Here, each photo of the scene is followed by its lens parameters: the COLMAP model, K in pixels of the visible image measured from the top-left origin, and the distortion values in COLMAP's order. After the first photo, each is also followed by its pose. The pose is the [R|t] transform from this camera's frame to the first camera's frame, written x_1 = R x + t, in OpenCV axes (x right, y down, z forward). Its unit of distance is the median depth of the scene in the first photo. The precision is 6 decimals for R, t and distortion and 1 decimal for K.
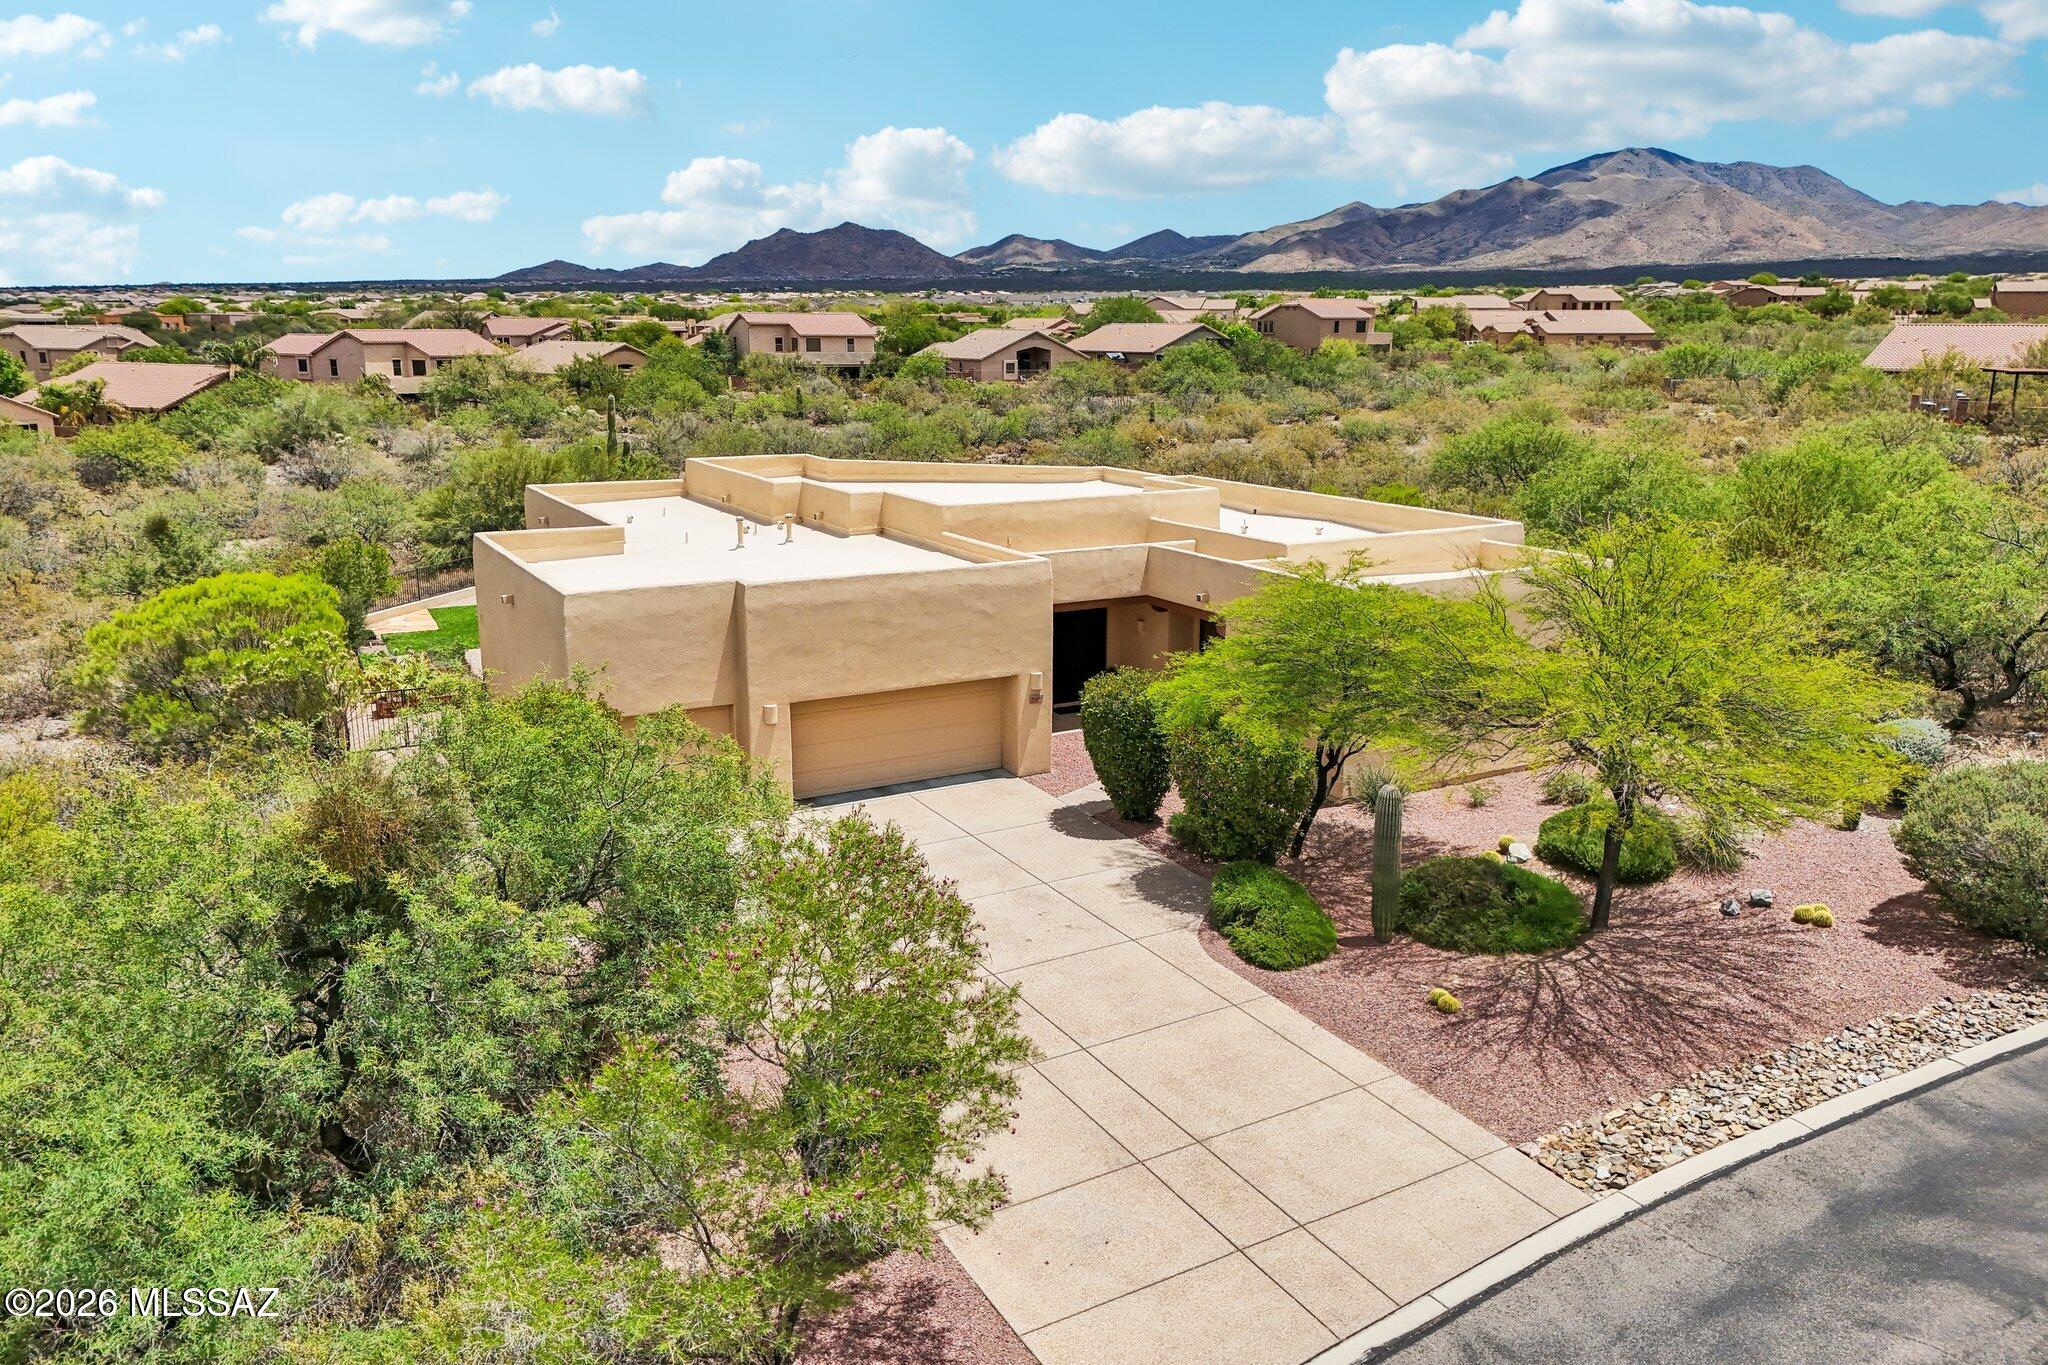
lens RADIAL K [[1506.1, 0, 1023.2], [0, 1506.1, 681.3], [0, 0, 1]] dist [0.070696, -0.085160]
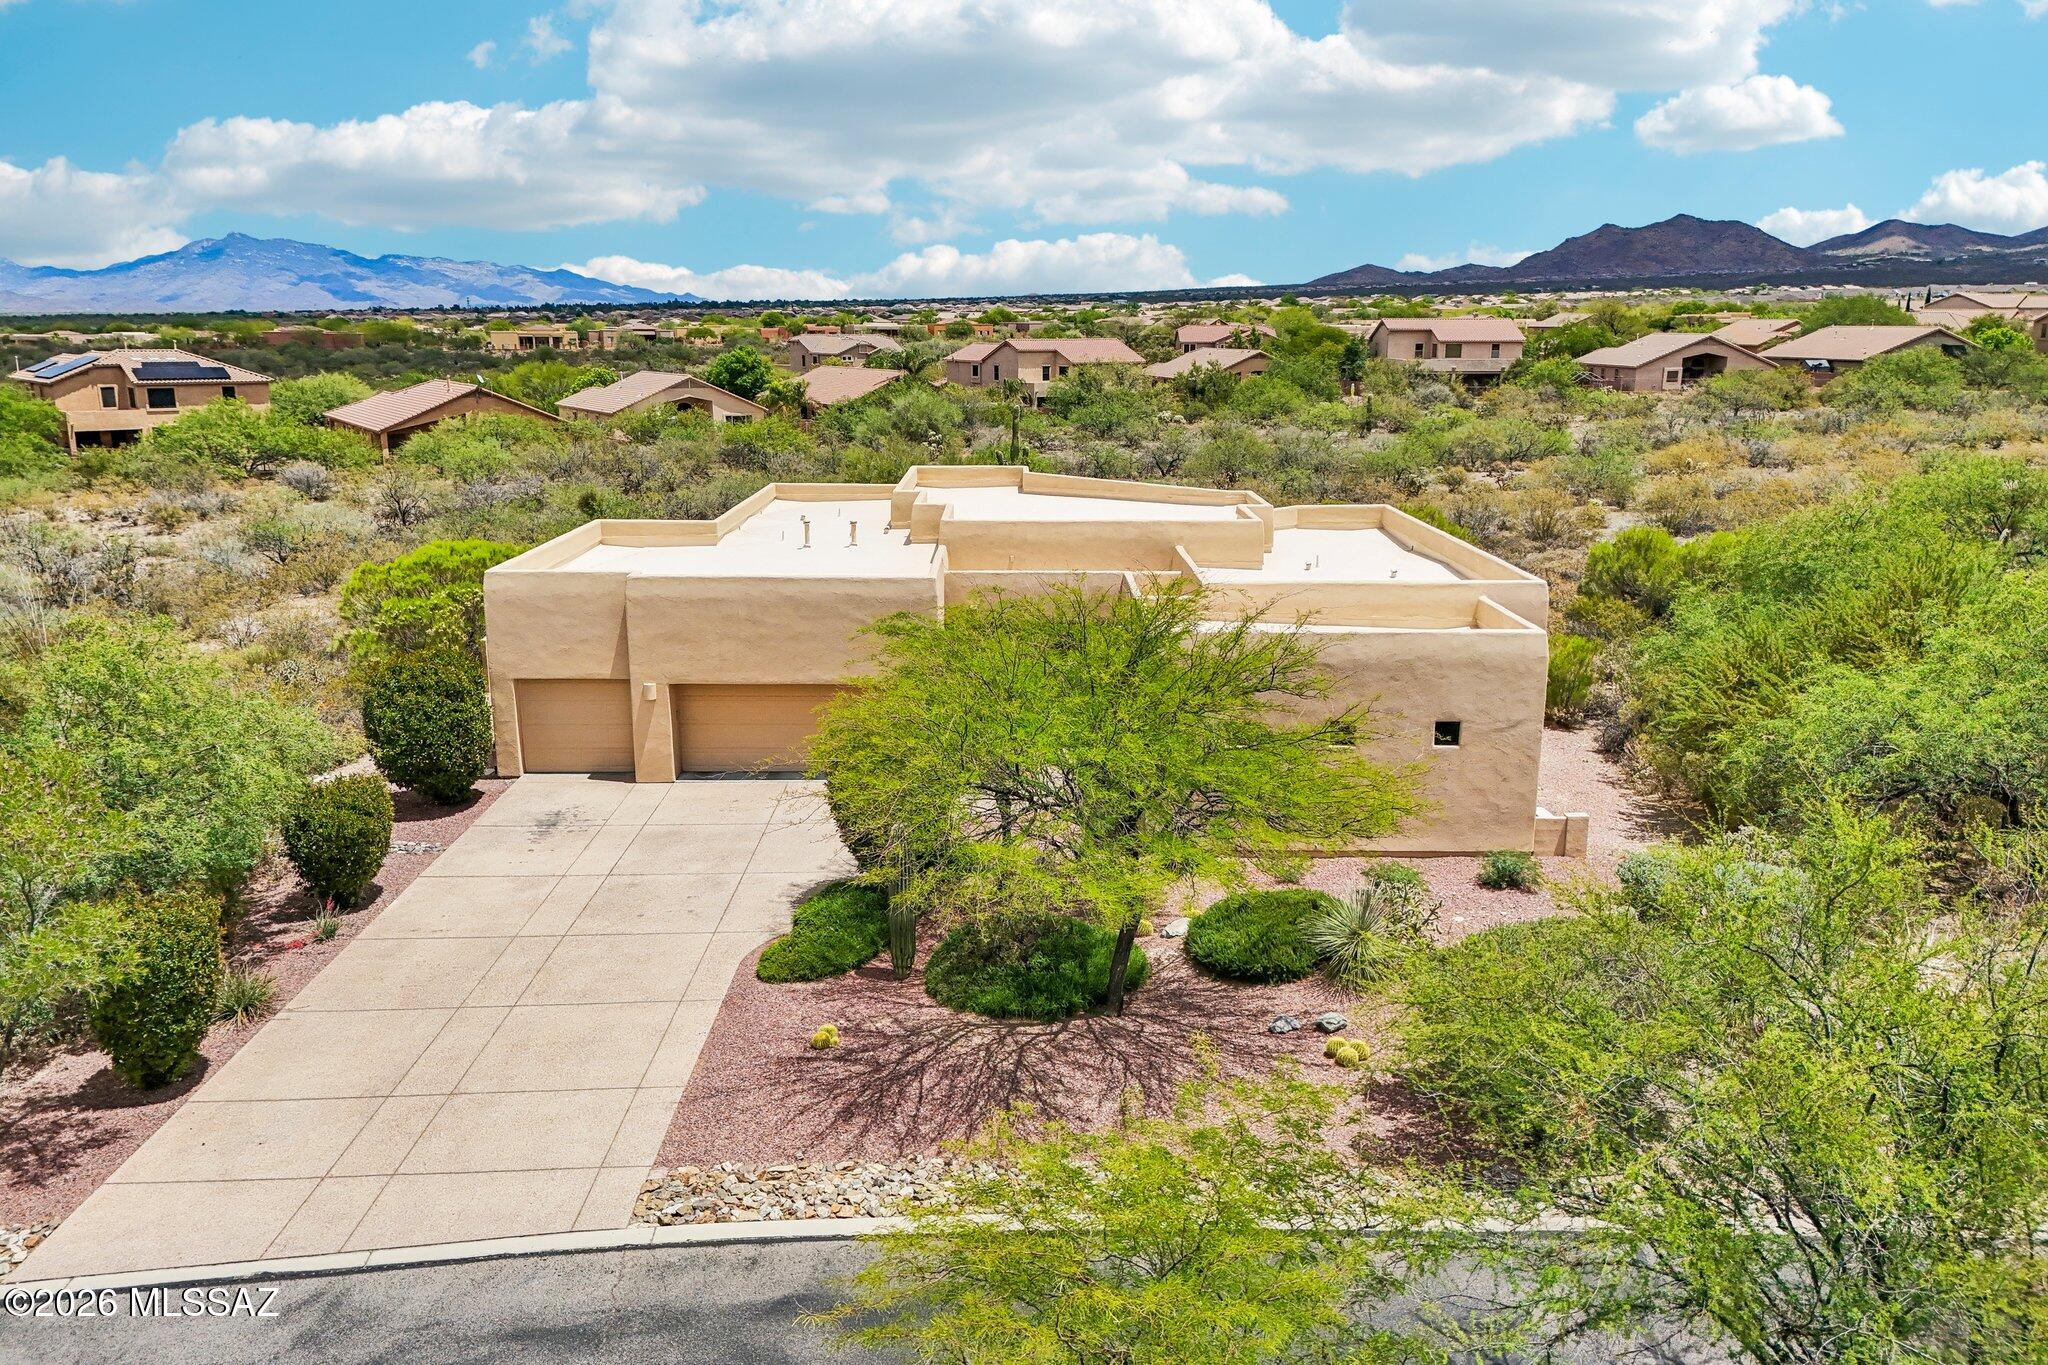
lens RADIAL K [[1506.1, 0, 1023.2], [0, 1506.1, 681.3], [0, 0, 1]] dist [0.070696, -0.085160]
pose [[0.874601, 0.109794, -0.472248, 0.560064], [-0.110404, 0.993533, 0.026522, -0.043070], [0.472106, 0.028942, 0.881066, 0.114561]]
